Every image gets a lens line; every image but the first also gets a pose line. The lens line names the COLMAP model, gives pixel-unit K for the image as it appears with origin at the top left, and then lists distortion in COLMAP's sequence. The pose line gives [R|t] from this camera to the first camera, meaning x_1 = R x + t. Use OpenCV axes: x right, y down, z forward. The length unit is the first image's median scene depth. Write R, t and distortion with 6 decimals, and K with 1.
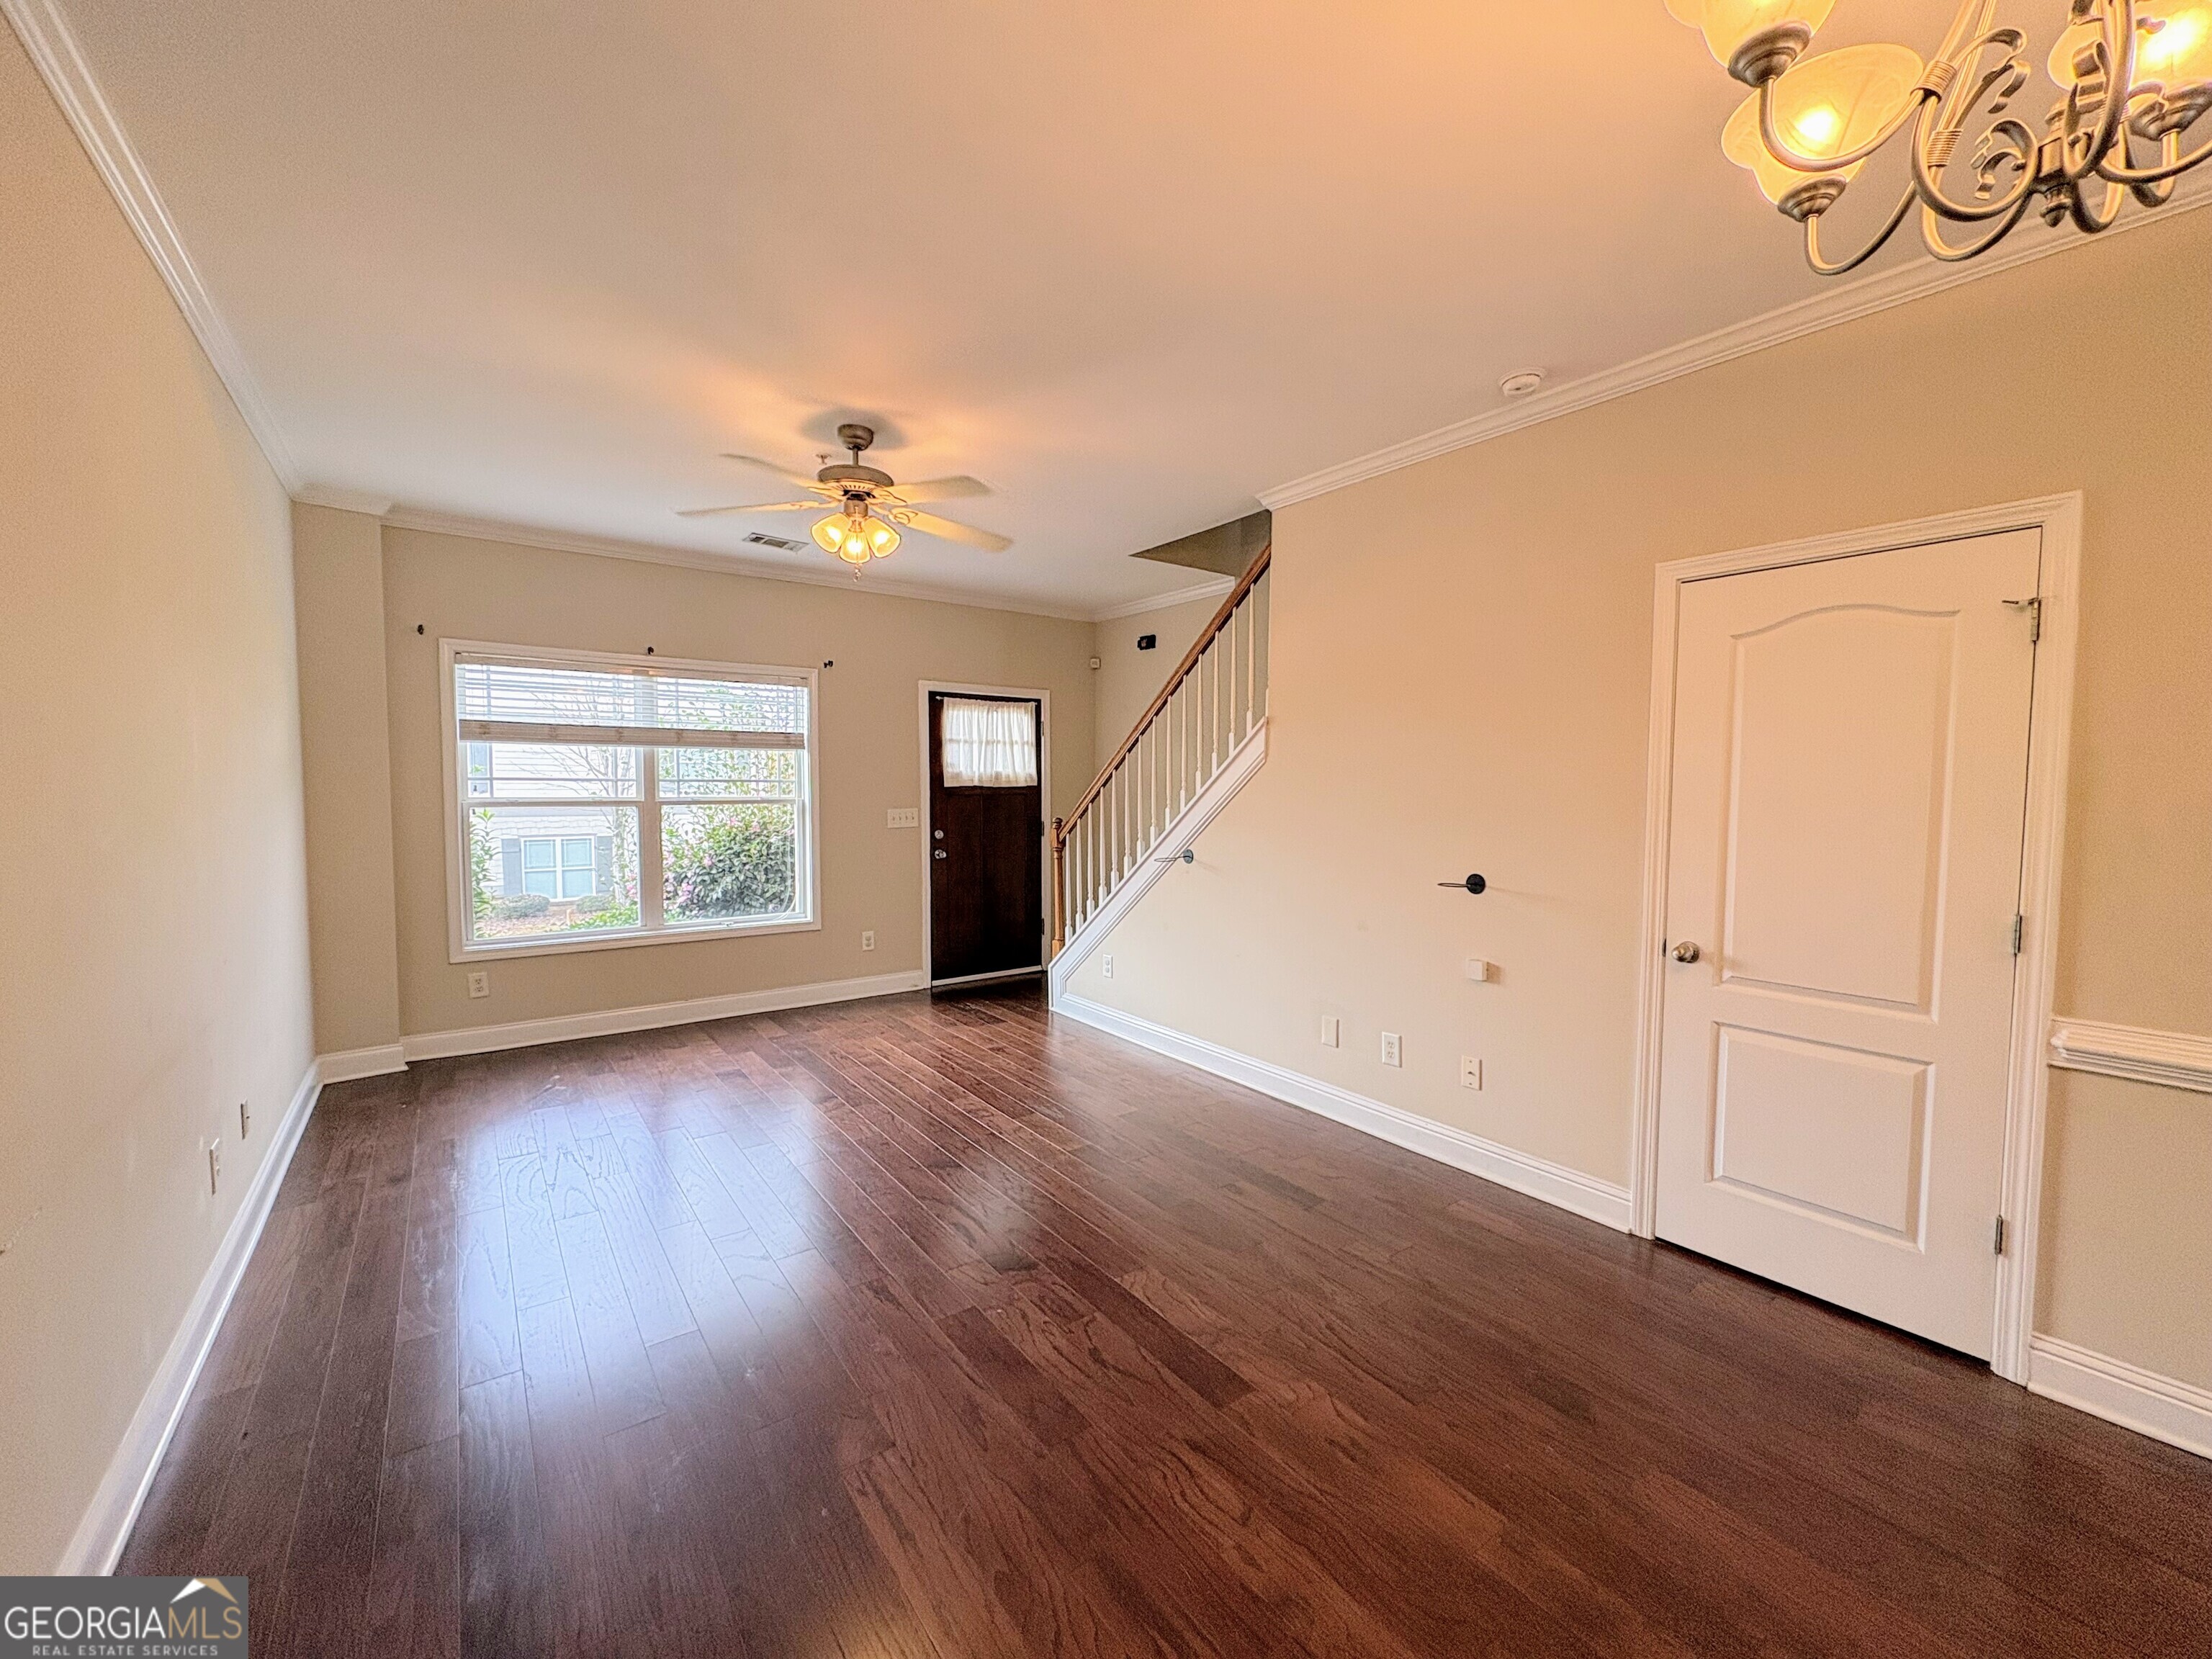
lens RADIAL K [[883.5, 0, 1106.0], [0, 883.5, 829.5], [0, 0, 1]] dist [-0.001109, -0.000330]
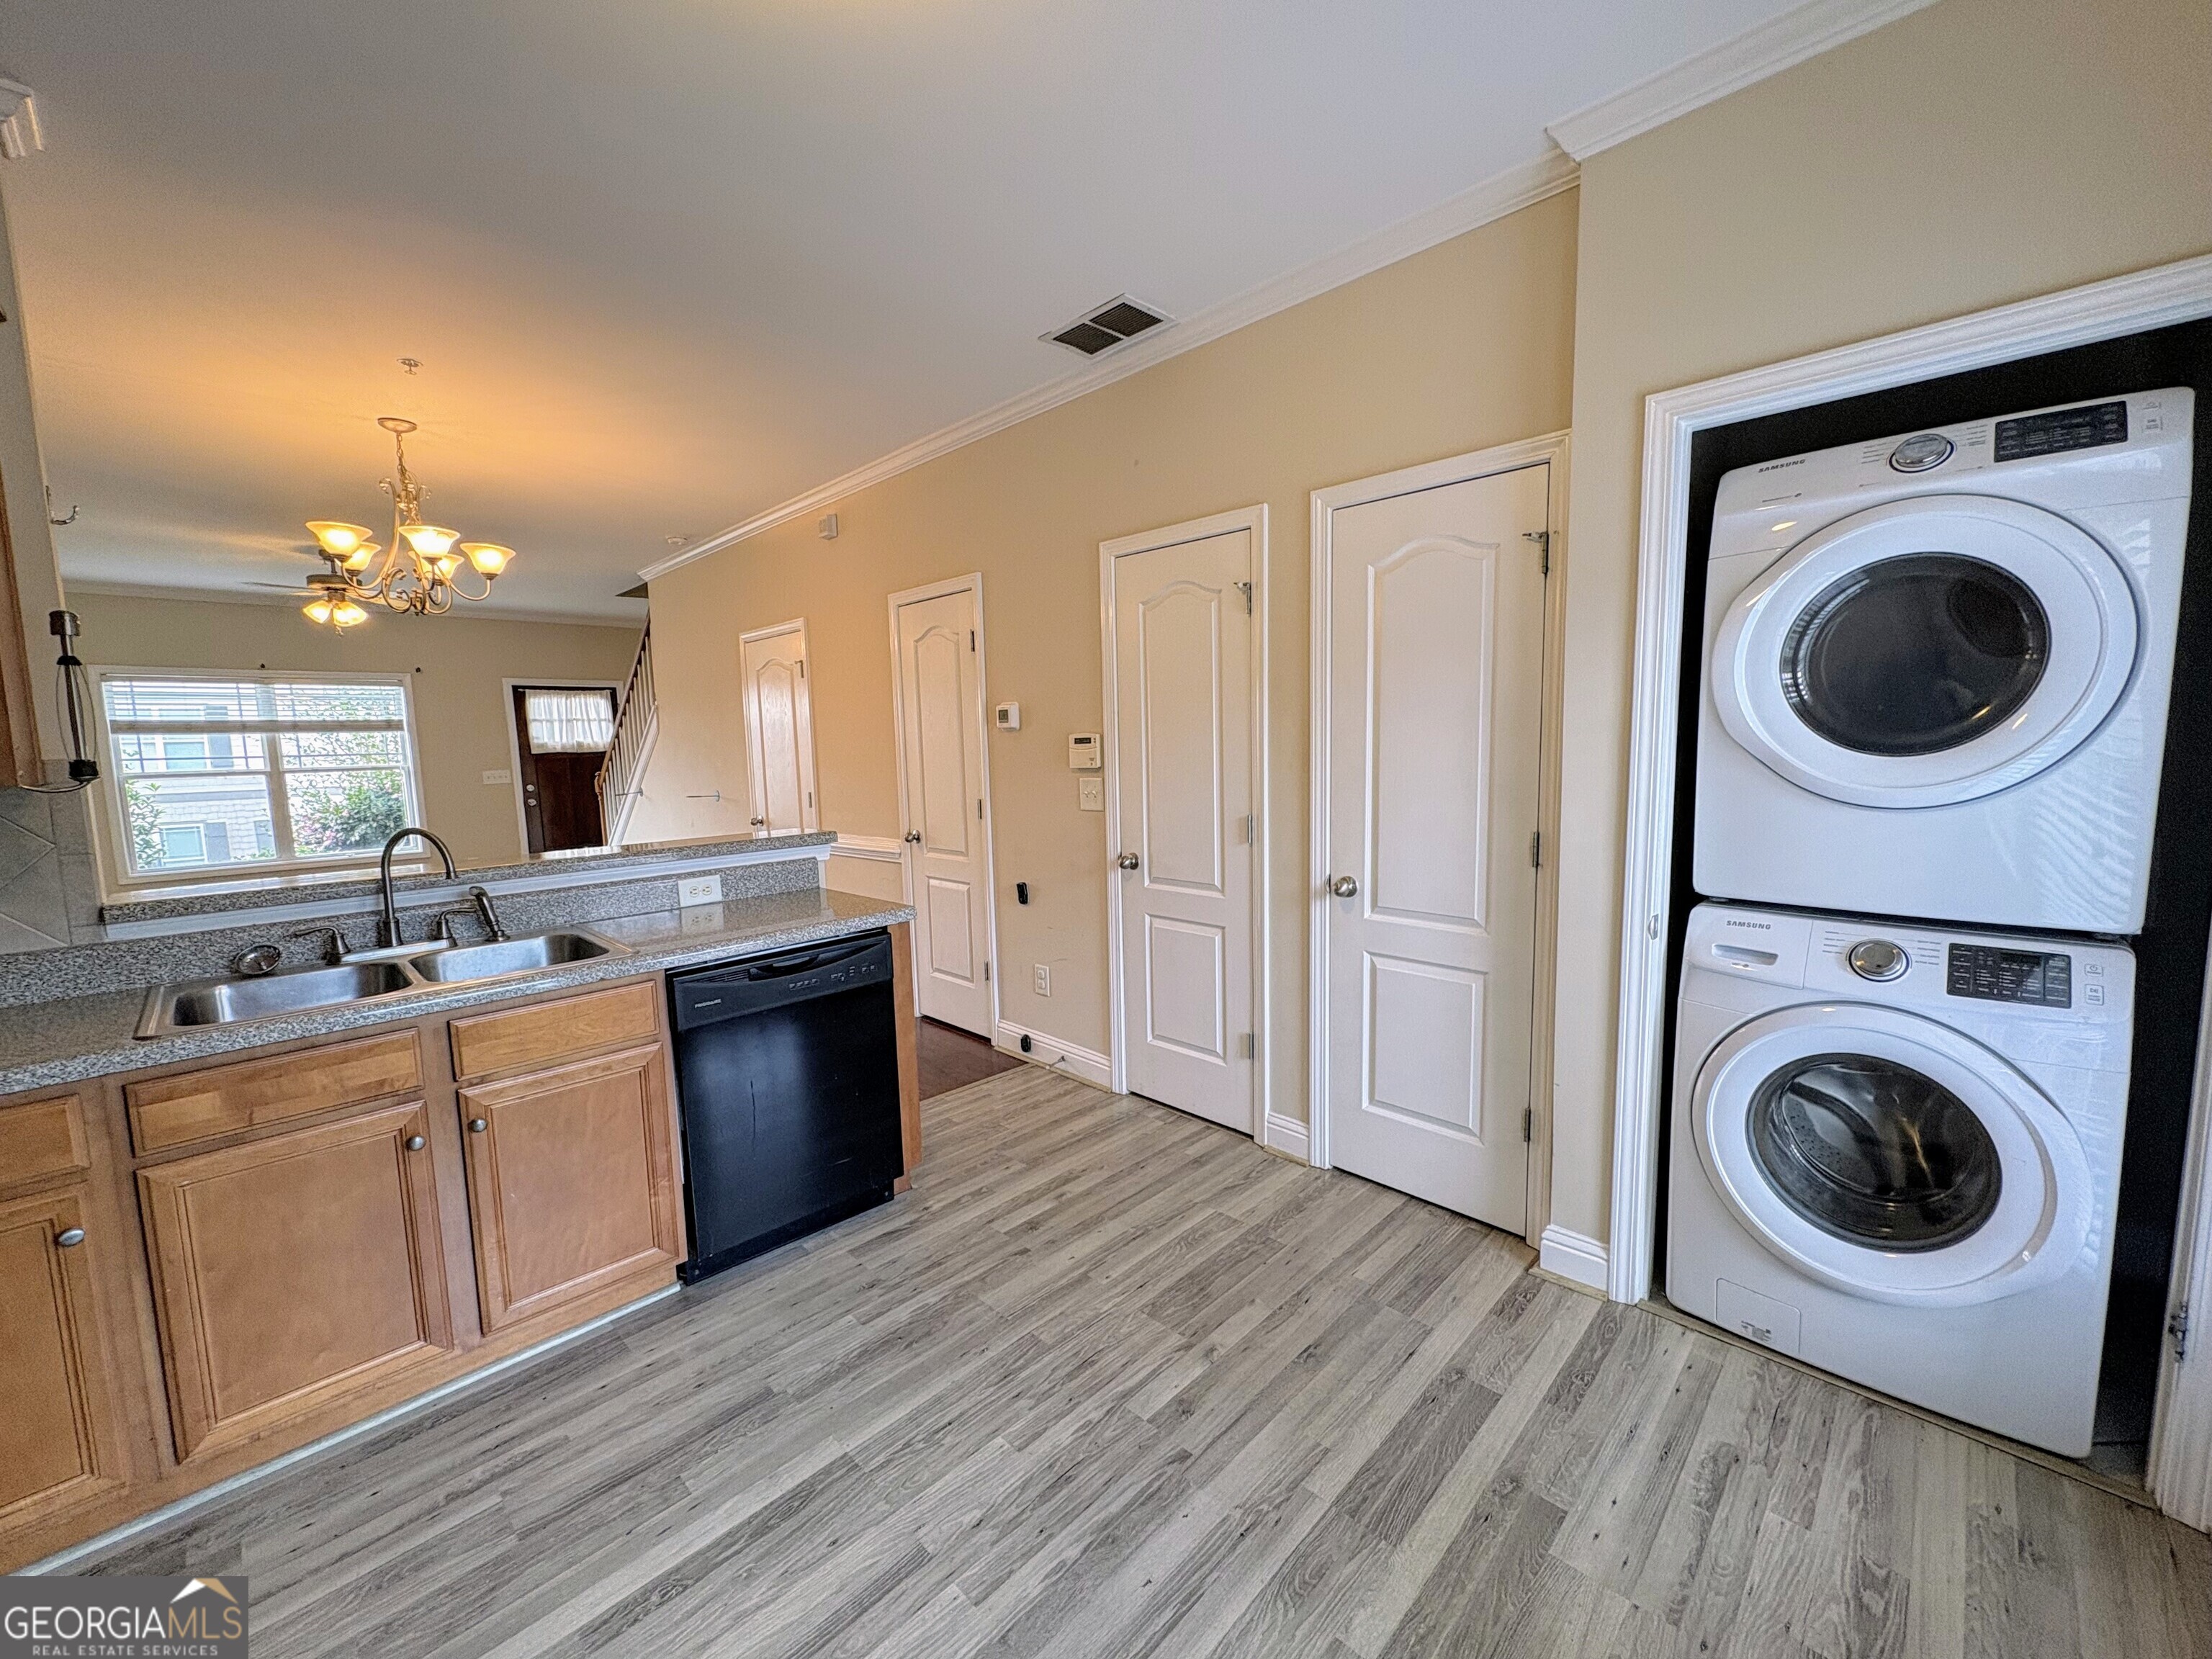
lens RADIAL K [[830.5, 0, 1054.7], [0, 830.5, 821.9], [0, 0, 1]] dist [-0.001351, -0.000183]
pose [[0.995081, -0.046021, 0.087731, 0.585444], [0.042645, 0.998290, 0.039975, 0.047489], [-0.089420, -0.036037, 0.995342, -0.434876]]
